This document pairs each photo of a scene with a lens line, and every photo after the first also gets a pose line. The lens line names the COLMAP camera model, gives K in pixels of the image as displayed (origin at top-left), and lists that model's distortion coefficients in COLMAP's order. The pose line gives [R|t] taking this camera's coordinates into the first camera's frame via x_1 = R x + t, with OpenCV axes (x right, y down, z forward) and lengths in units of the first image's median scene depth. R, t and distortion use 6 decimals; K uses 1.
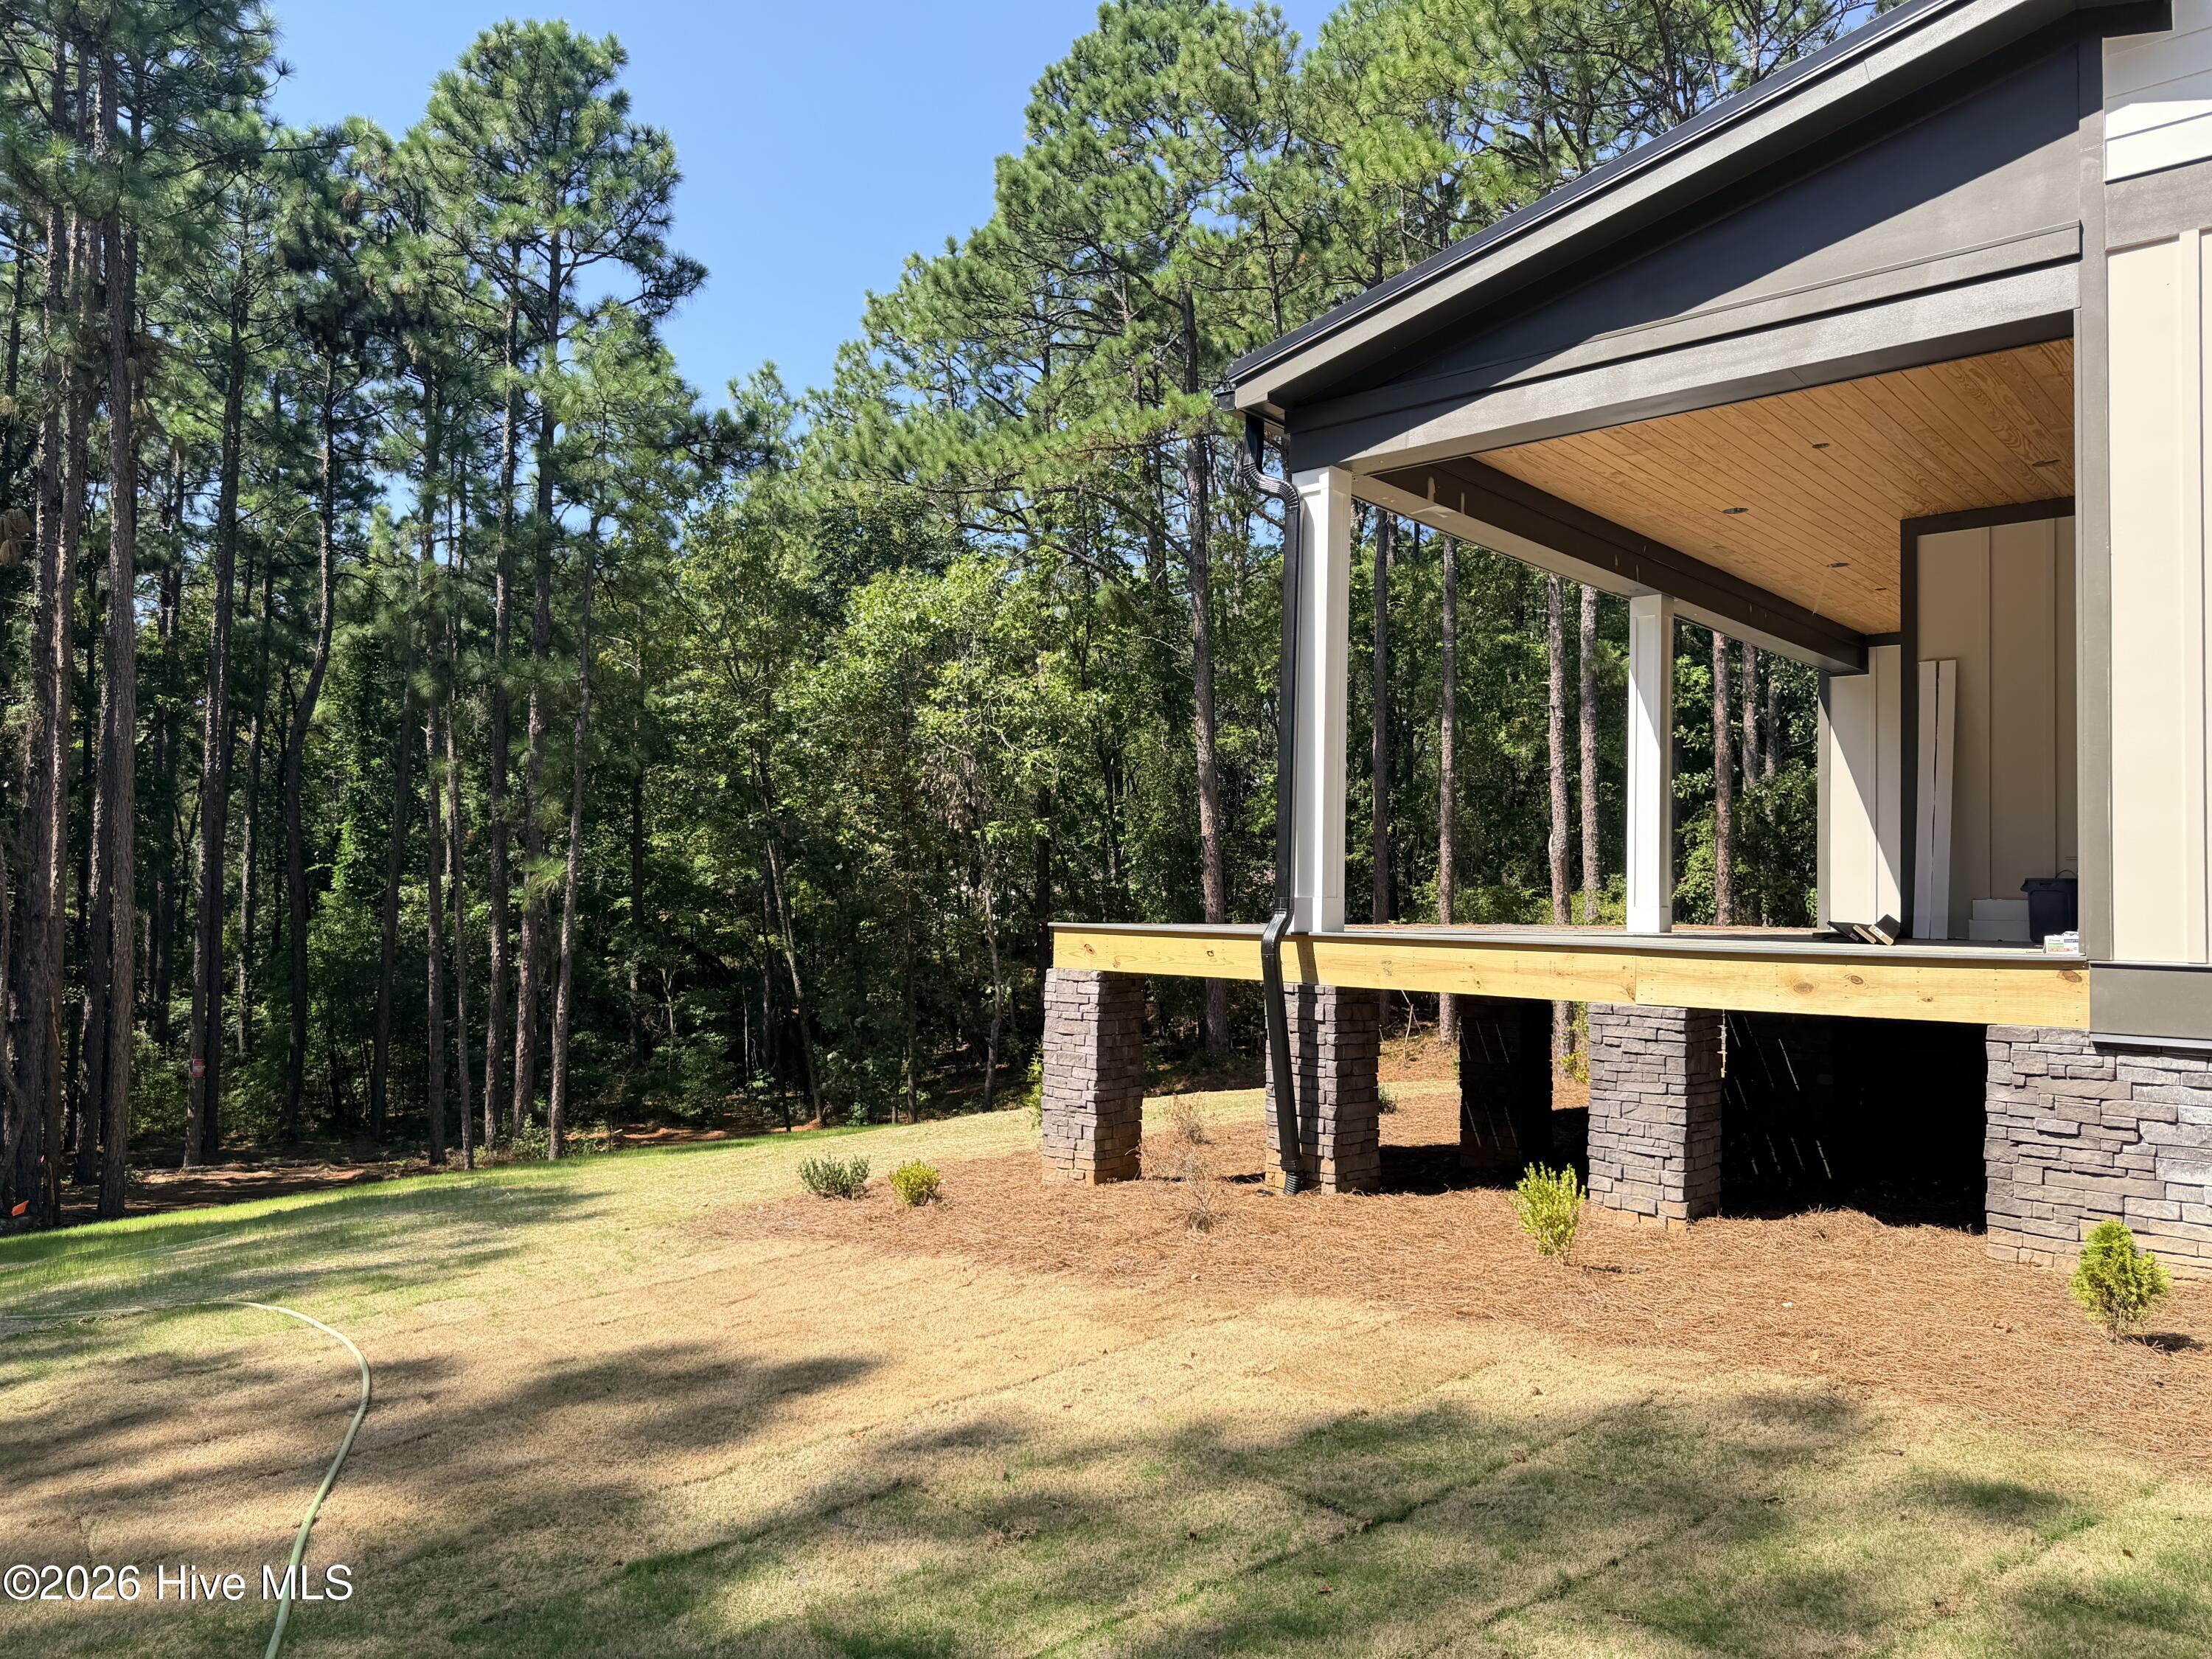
lens RADIAL K [[1478.9, 0, 1106.0], [0, 1478.9, 829.5], [0, 0, 1]] dist [0.060677, -0.099663]
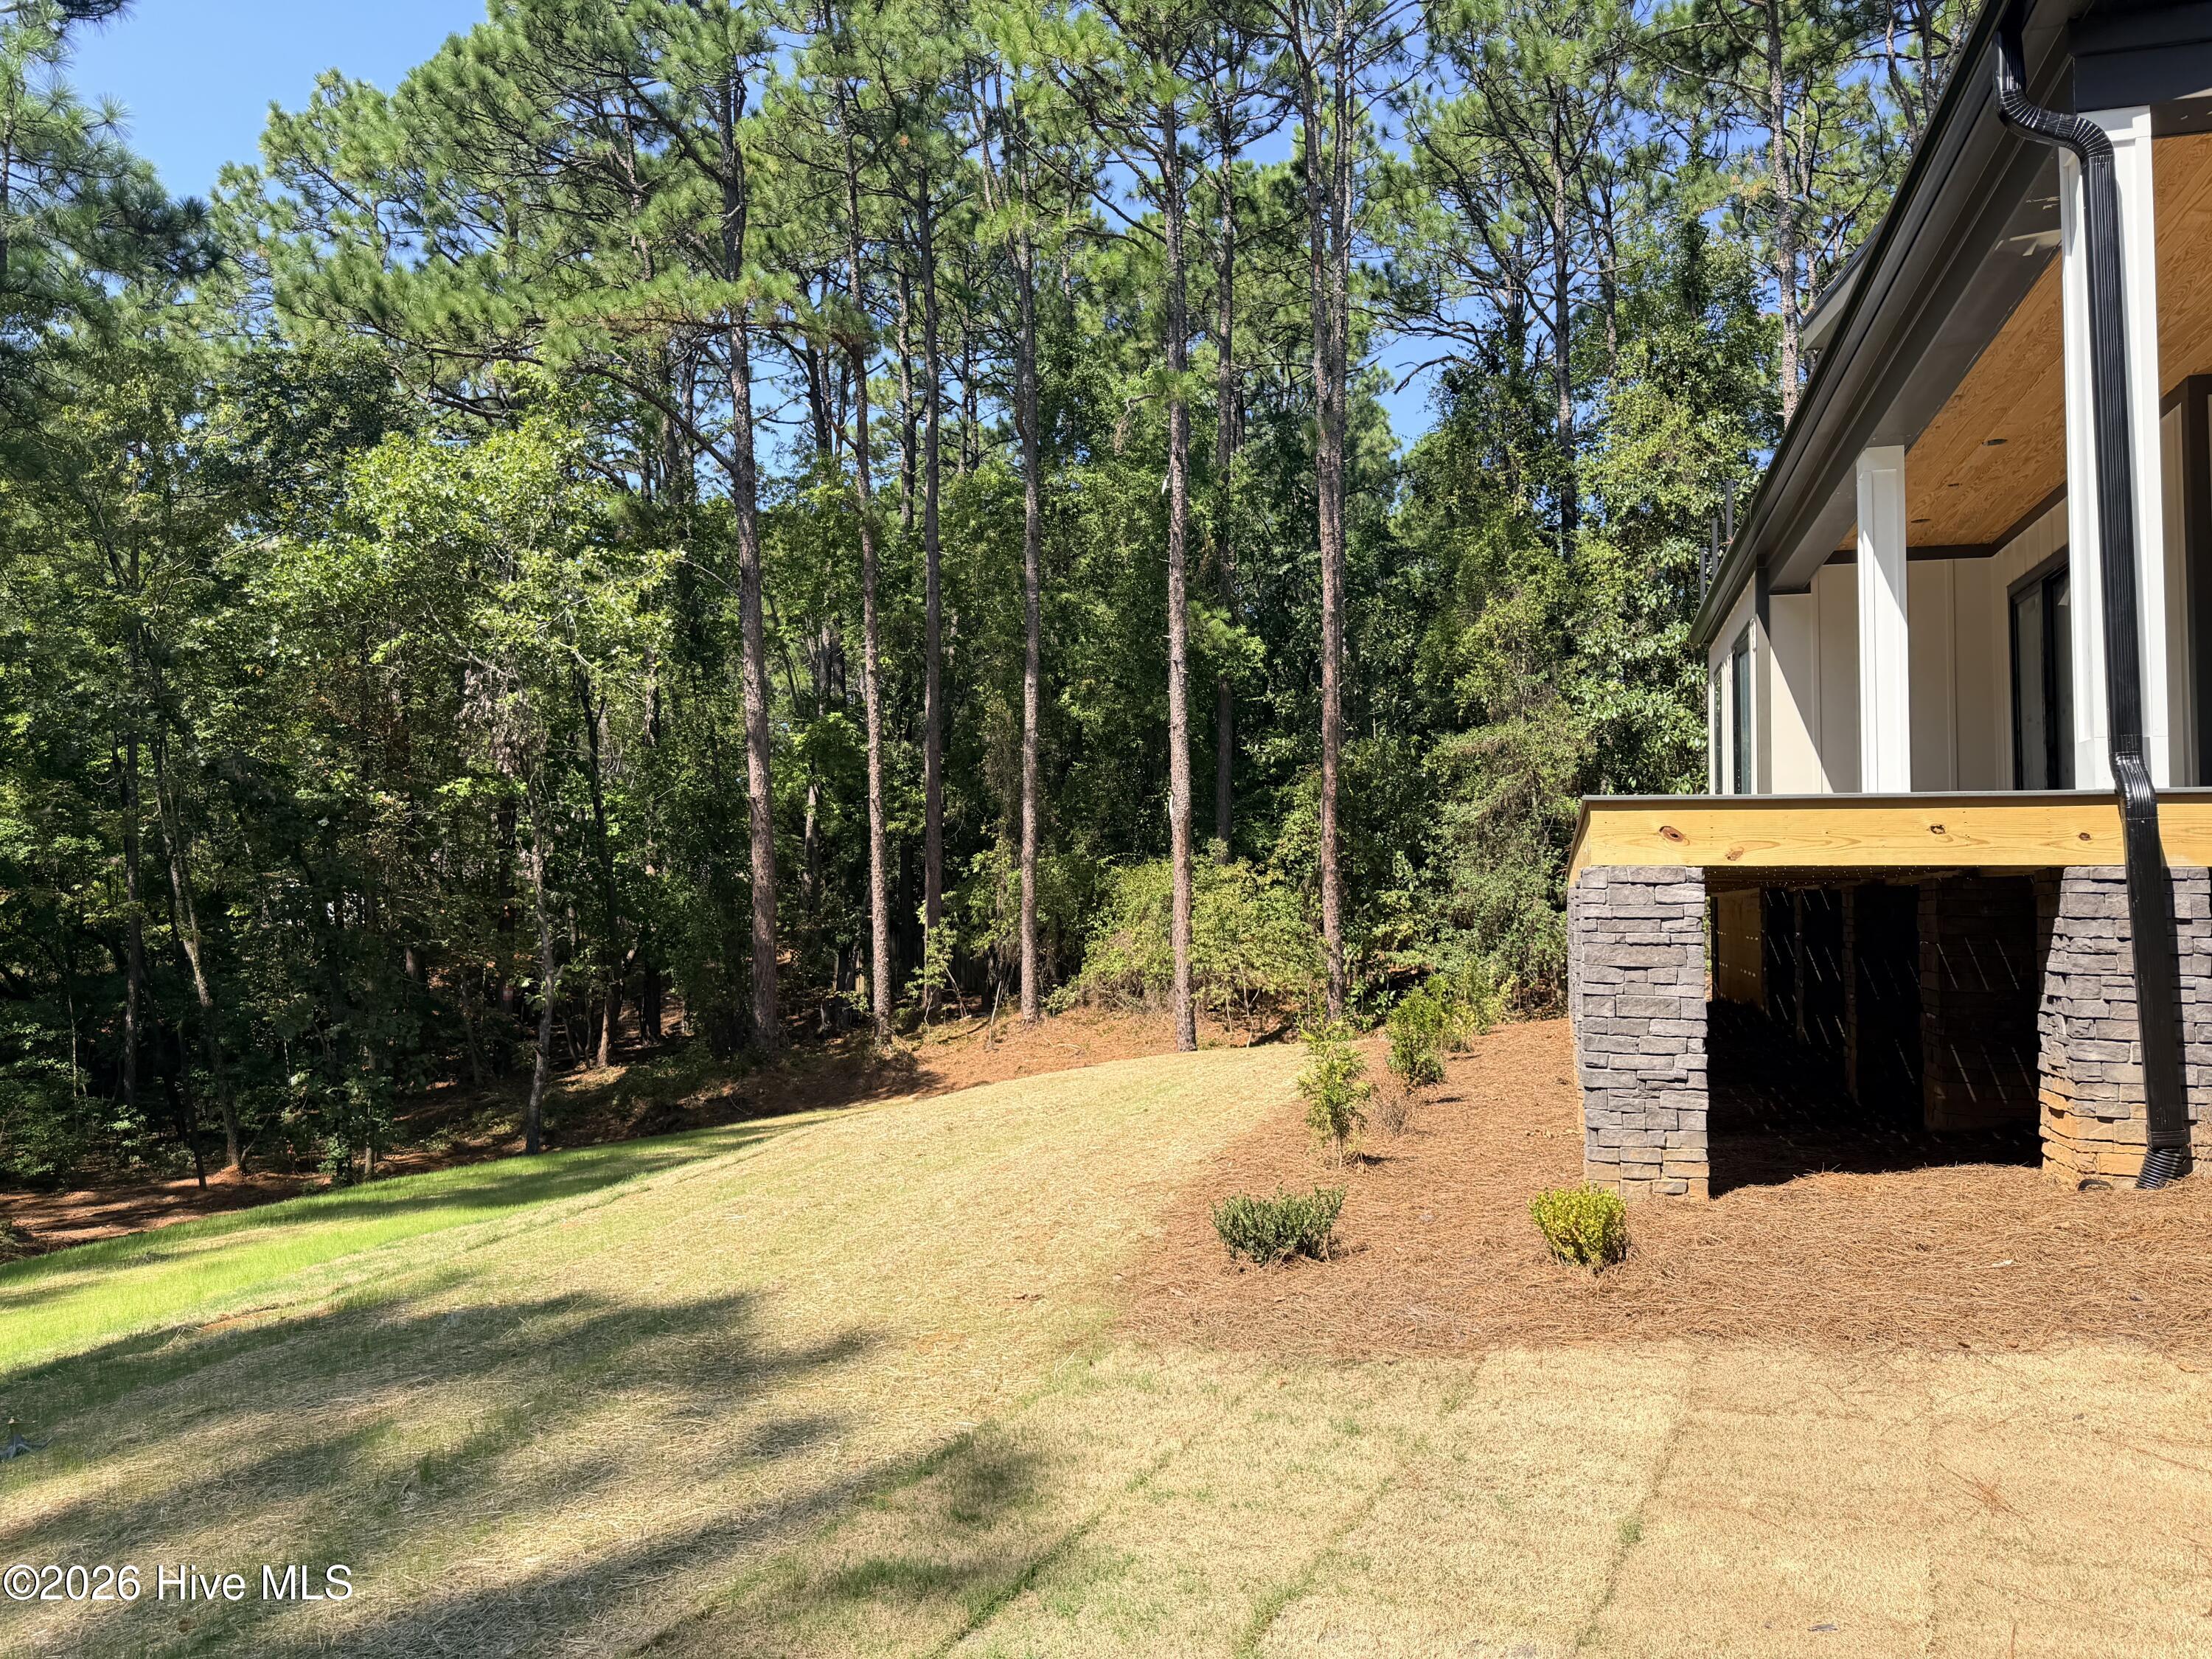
lens RADIAL K [[1478.9, 0, 1106.0], [0, 1478.9, 829.5], [0, 0, 1]] dist [0.060677, -0.099663]
pose [[0.901529, 0.006918, 0.432664, -0.131403], [-0.008685, 0.999960, 0.002108, 0.020881], [-0.432632, -0.005658, 0.901553, 0.137242]]
